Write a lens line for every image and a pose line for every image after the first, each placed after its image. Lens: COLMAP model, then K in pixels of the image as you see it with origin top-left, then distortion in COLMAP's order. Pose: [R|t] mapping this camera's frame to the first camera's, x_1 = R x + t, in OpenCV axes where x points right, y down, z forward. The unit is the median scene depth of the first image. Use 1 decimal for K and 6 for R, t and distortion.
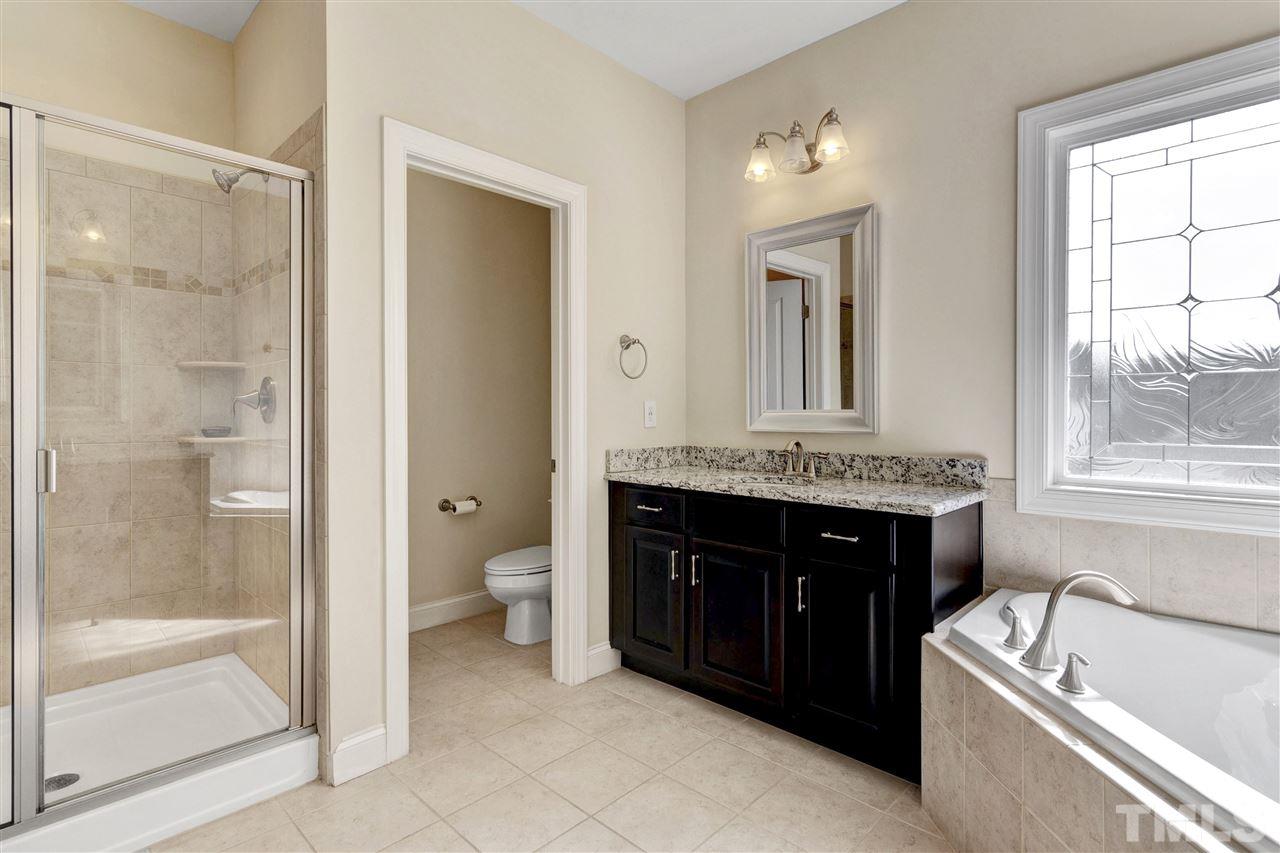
lens RADIAL K [[623.5, 0, 641.1], [0, 623.5, 434.7], [0, 0, 1]] dist [-0.000129, 0.000058]
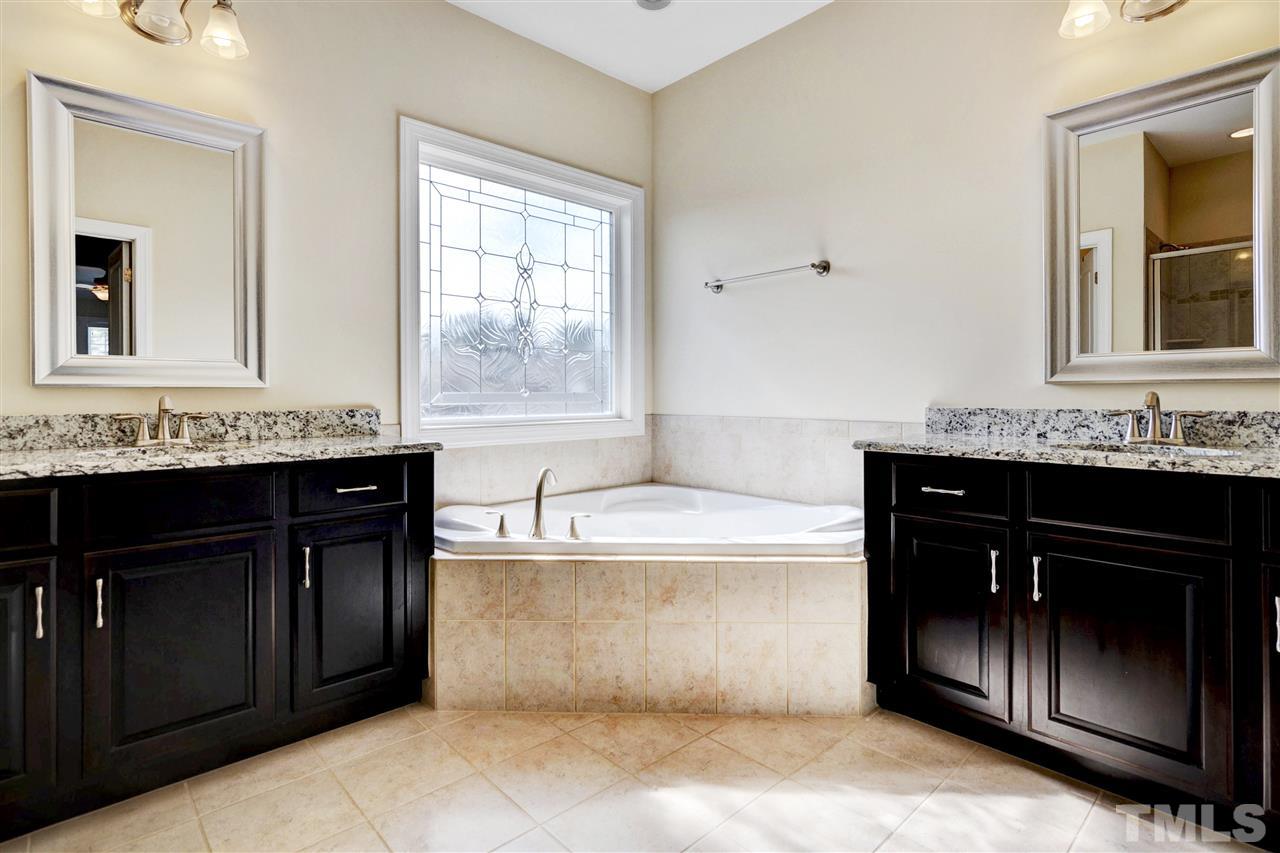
lens RADIAL K [[620.6, 0, 636.3], [0, 620.6, 416.5], [0, 0, 1]] dist [0.000712, 0.000211]
pose [[0.068630, -0.034800, 0.997035, -0.492579], [0.040494, 0.998665, 0.032070, 0.034395], [-0.996820, 0.038173, 0.069947, 0.422918]]
